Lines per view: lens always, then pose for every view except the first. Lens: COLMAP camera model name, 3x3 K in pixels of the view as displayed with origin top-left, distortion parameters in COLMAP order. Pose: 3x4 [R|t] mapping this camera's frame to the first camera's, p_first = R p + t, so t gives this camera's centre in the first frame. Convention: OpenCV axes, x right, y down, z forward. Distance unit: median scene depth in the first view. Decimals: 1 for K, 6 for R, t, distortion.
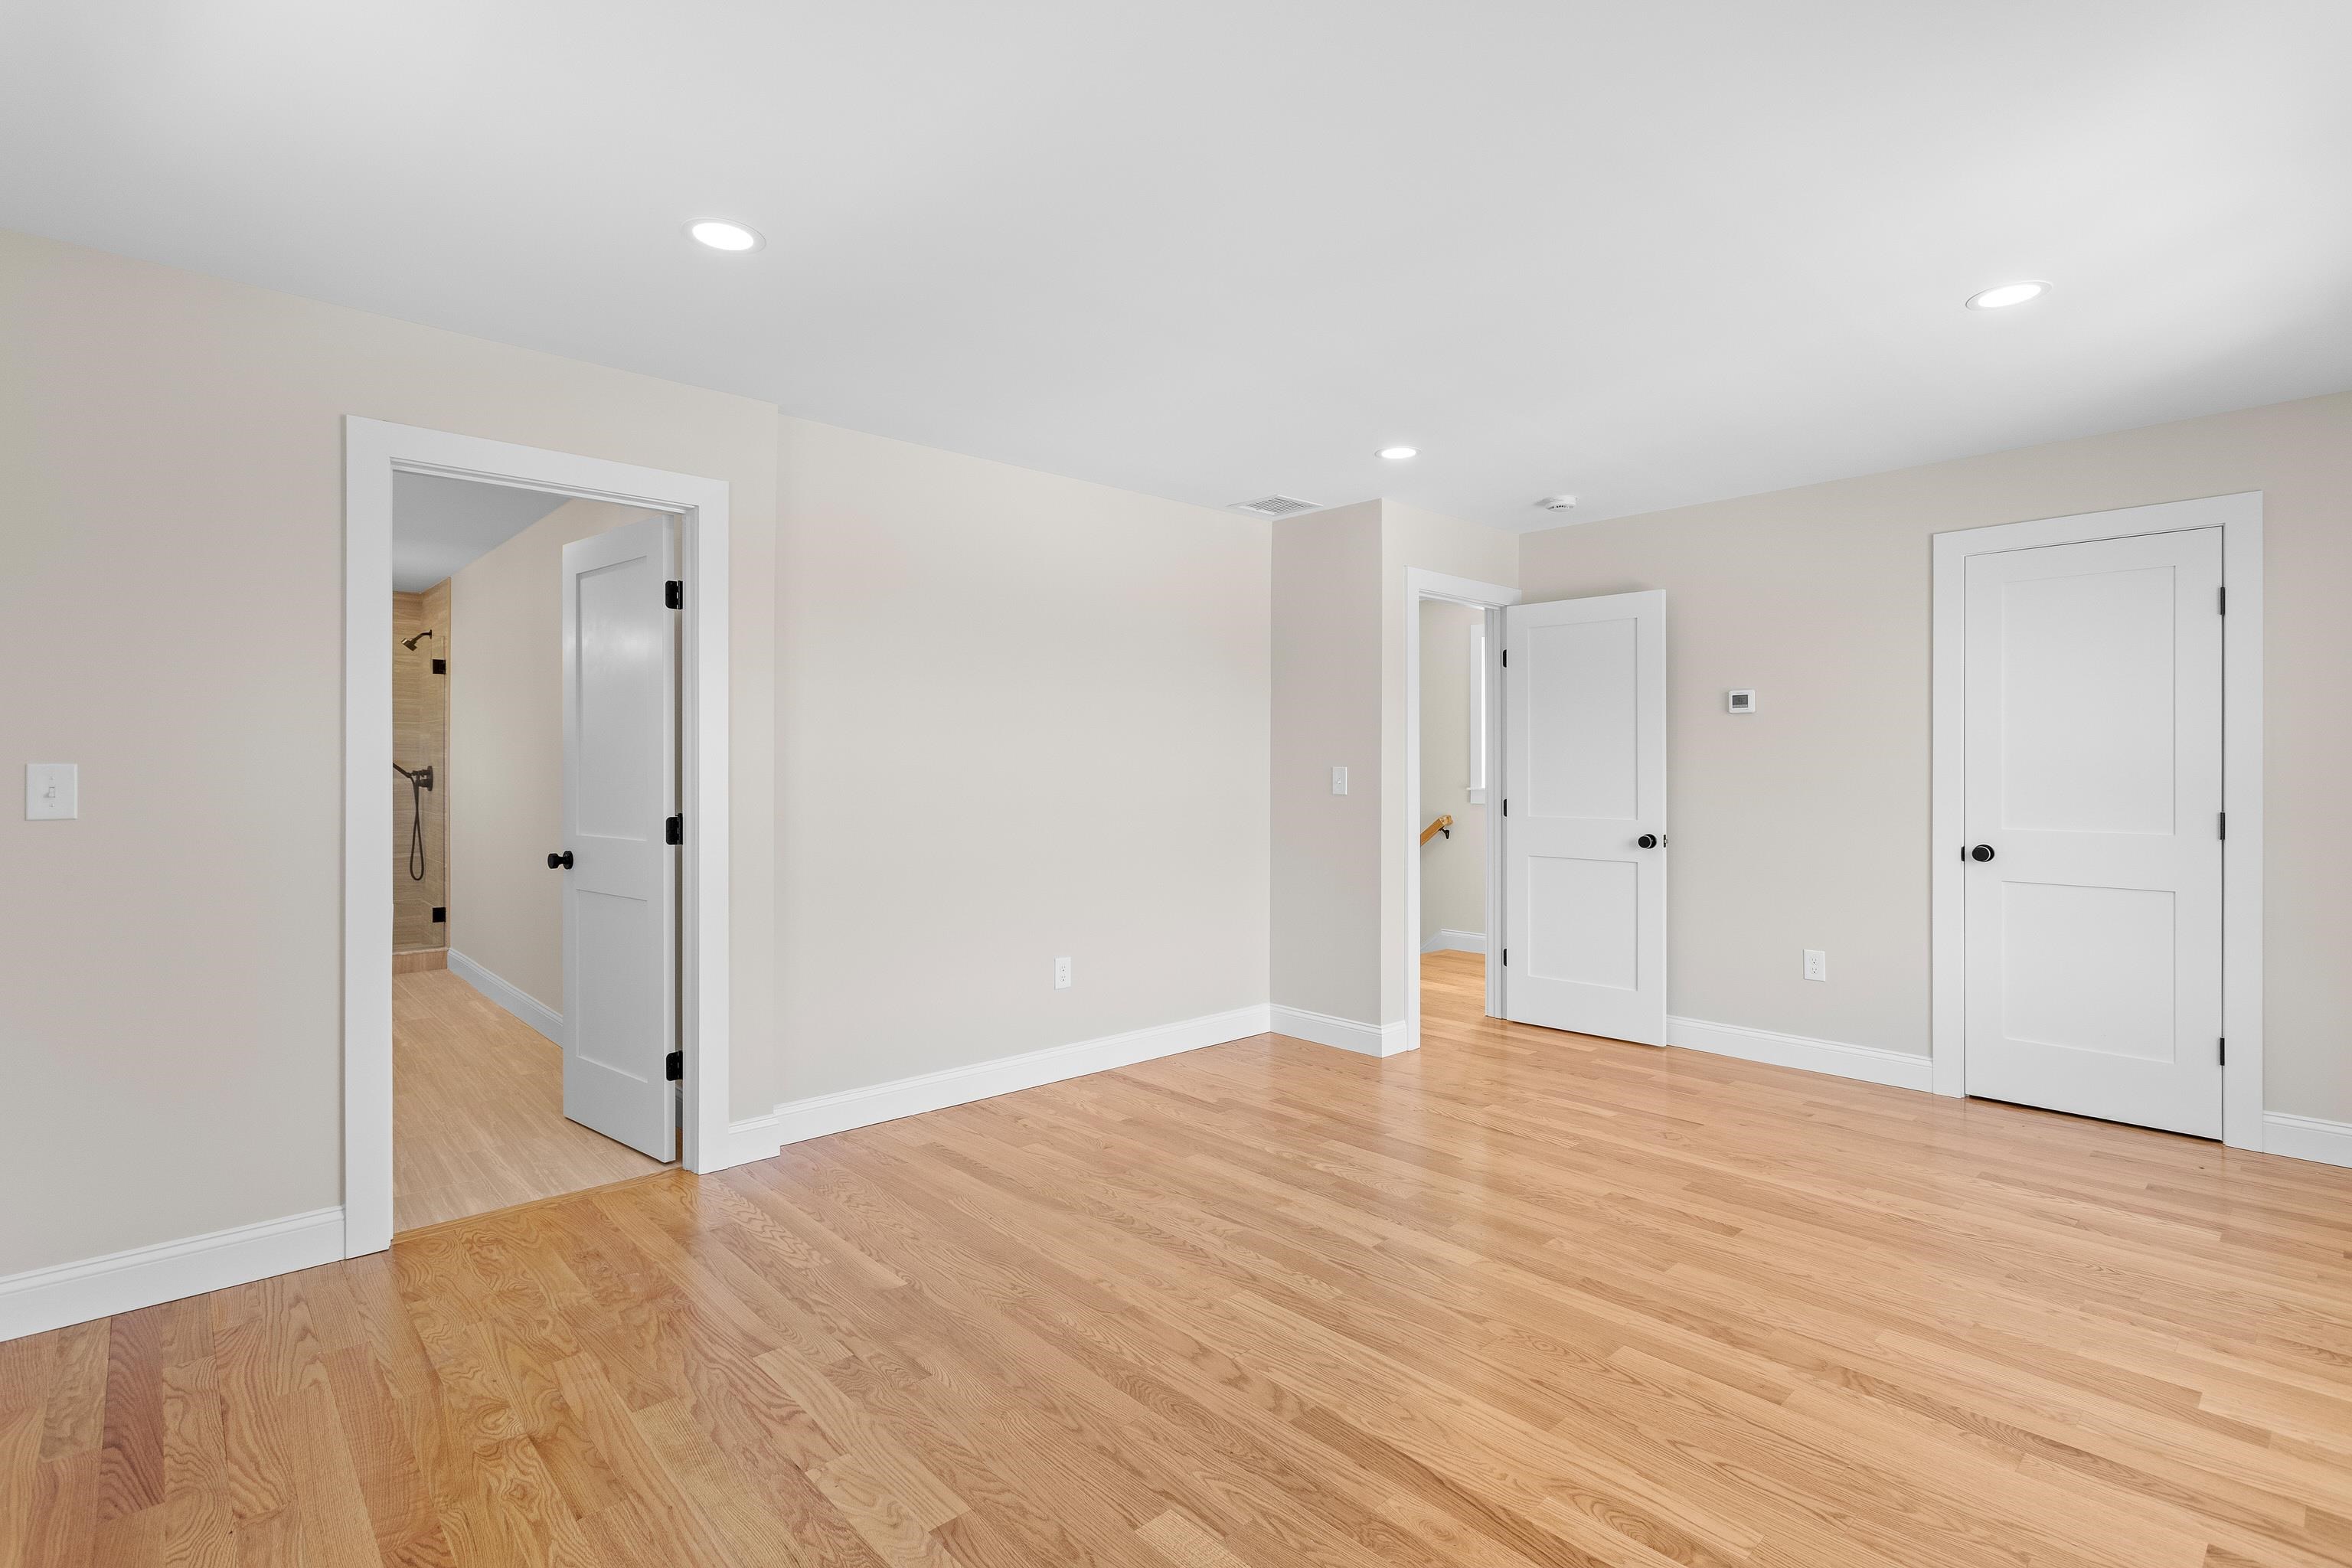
lens RADIAL K [[1112.5, 0, 1186.5], [0, 1112.5, 772.7], [0, 0, 1]] dist [0.004690, 0.000372]
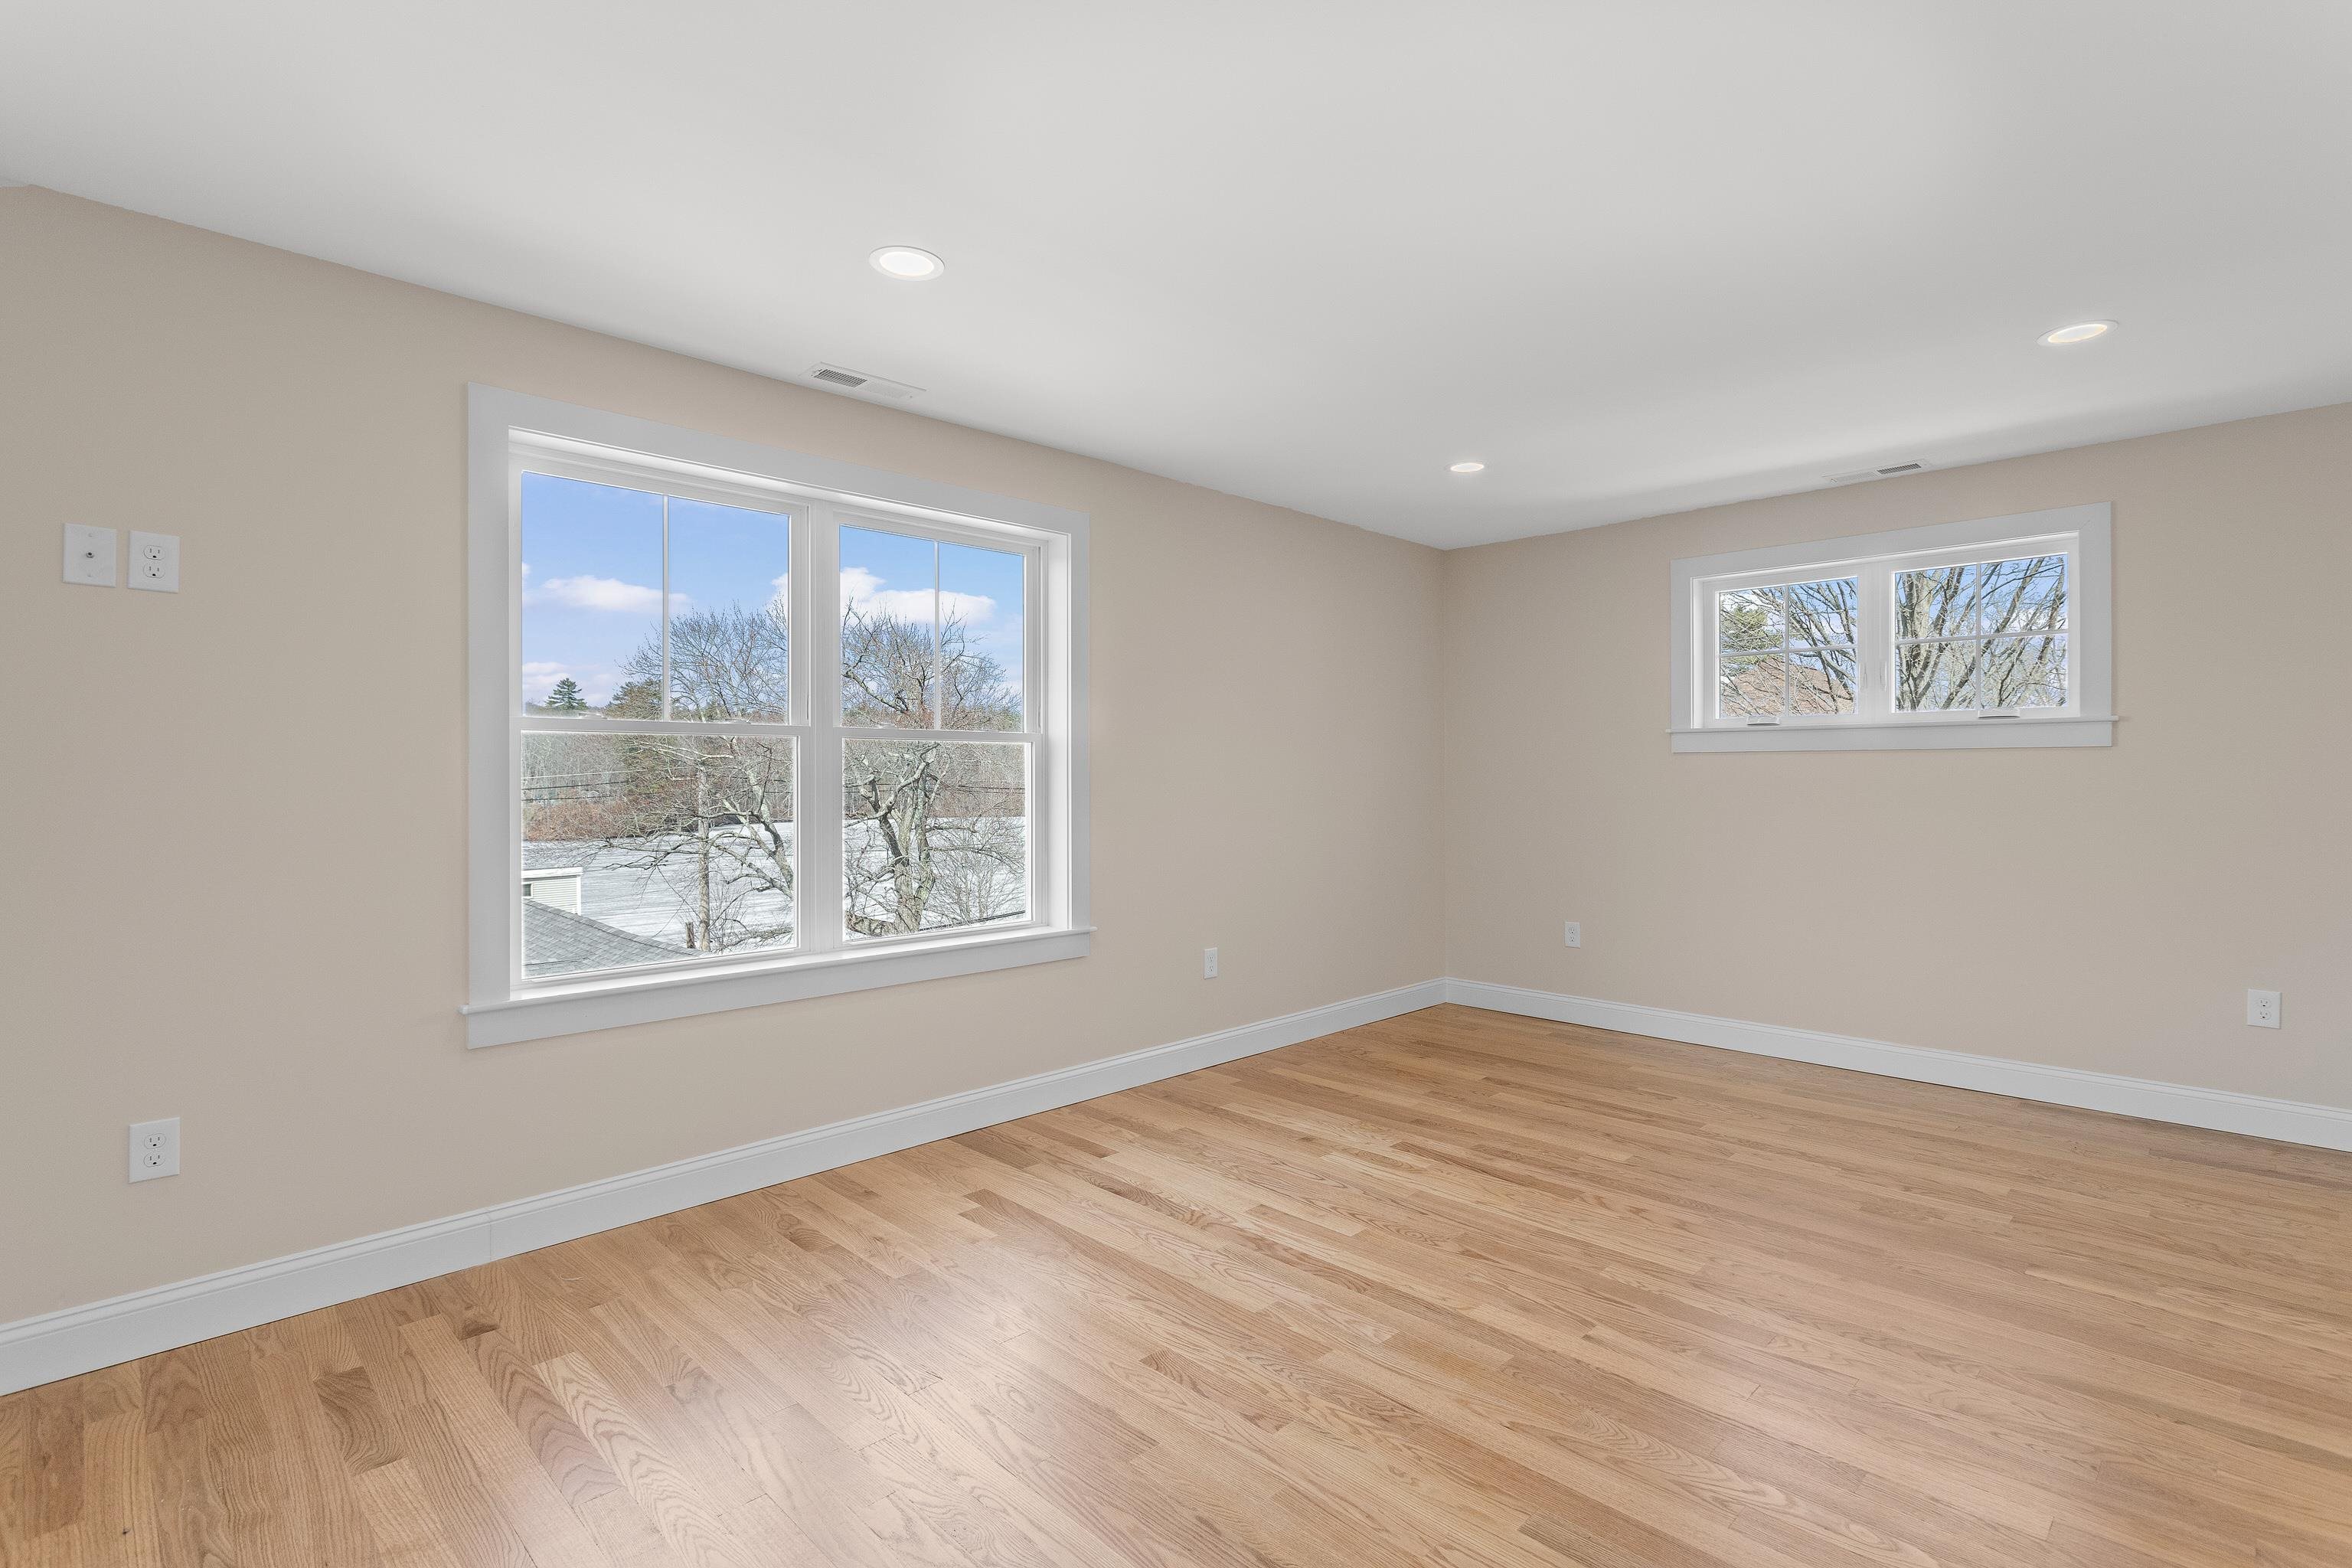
lens RADIAL K [[1112.5, 0, 1189.4], [0, 1112.5, 771.0], [0, 0, 1]] dist [0.004690, 0.000372]
pose [[-0.999179, 0.003251, -0.040392, 0.495277], [0.003269, 0.999995, -0.000386, -0.001943], [0.040390, -0.000517, -0.999184, 1.781673]]
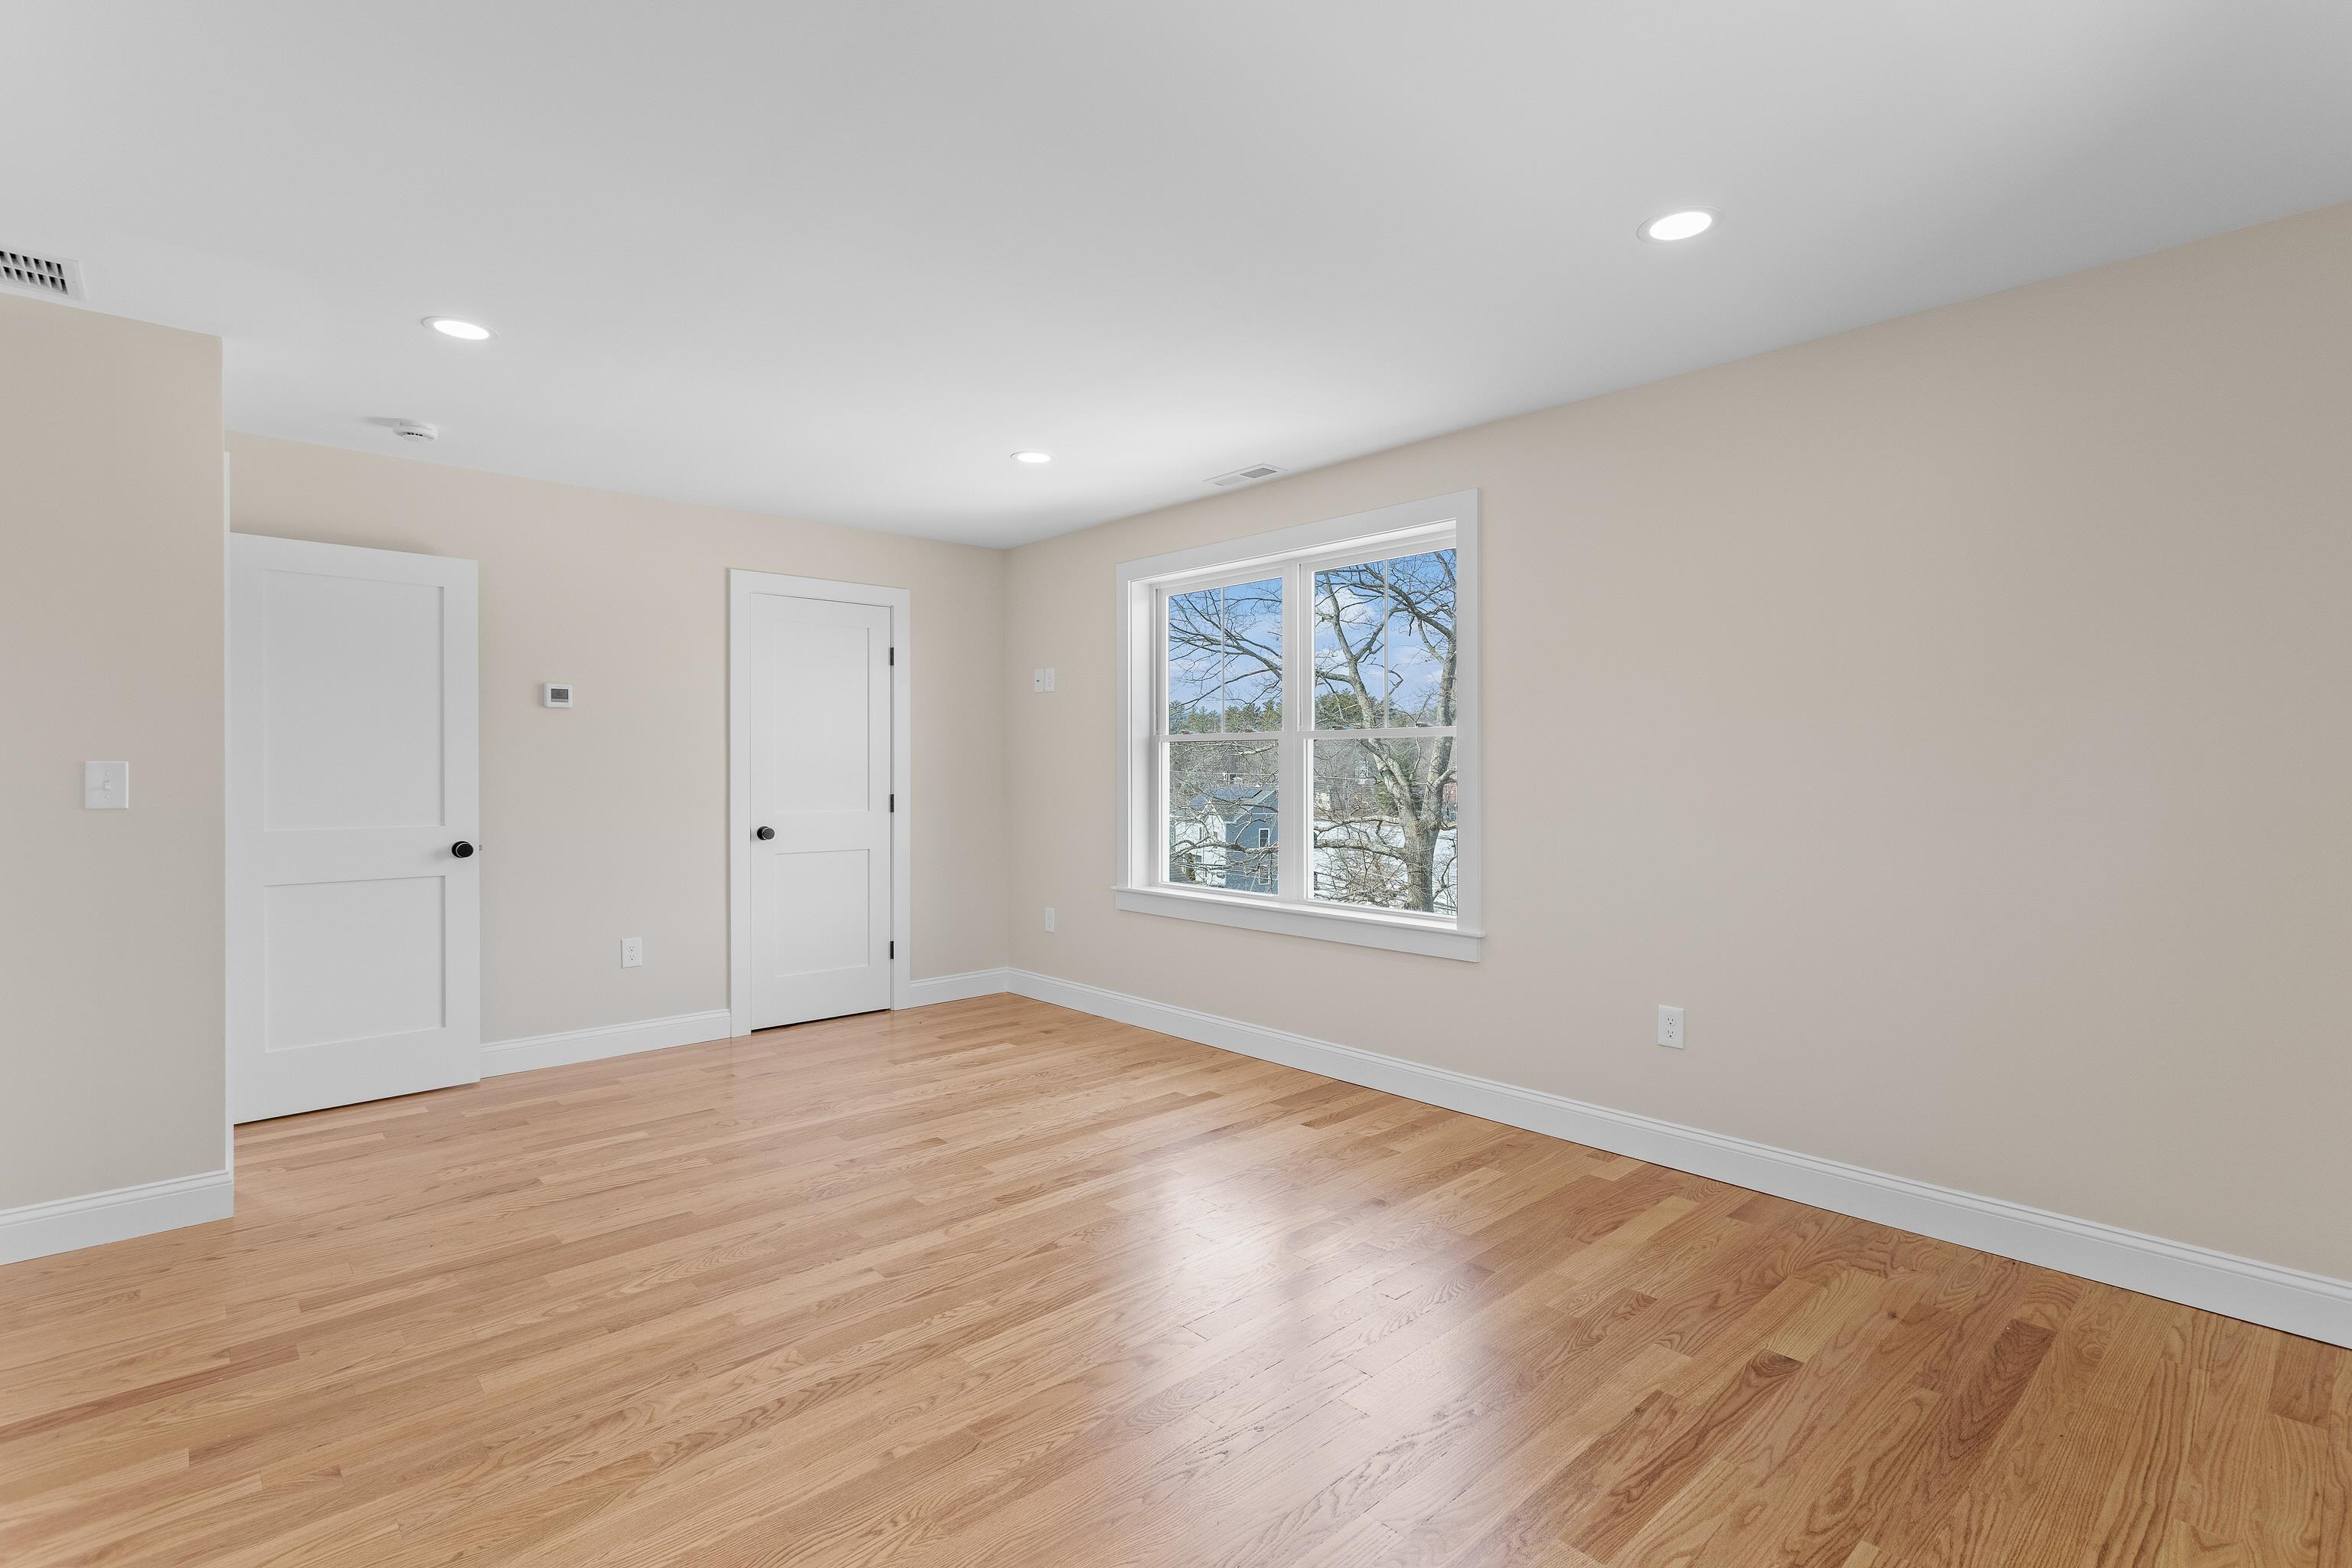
lens RADIAL K [[1112.5, 0, 1183.5], [0, 1112.5, 775.7], [0, 0, 1]] dist [0.004690, 0.000372]
pose [[0.006165, -0.006797, 0.999958, -0.734357], [0.002036, 0.999975, 0.006784, 0.000024], [-0.999979, 0.001994, 0.006179, 0.718660]]
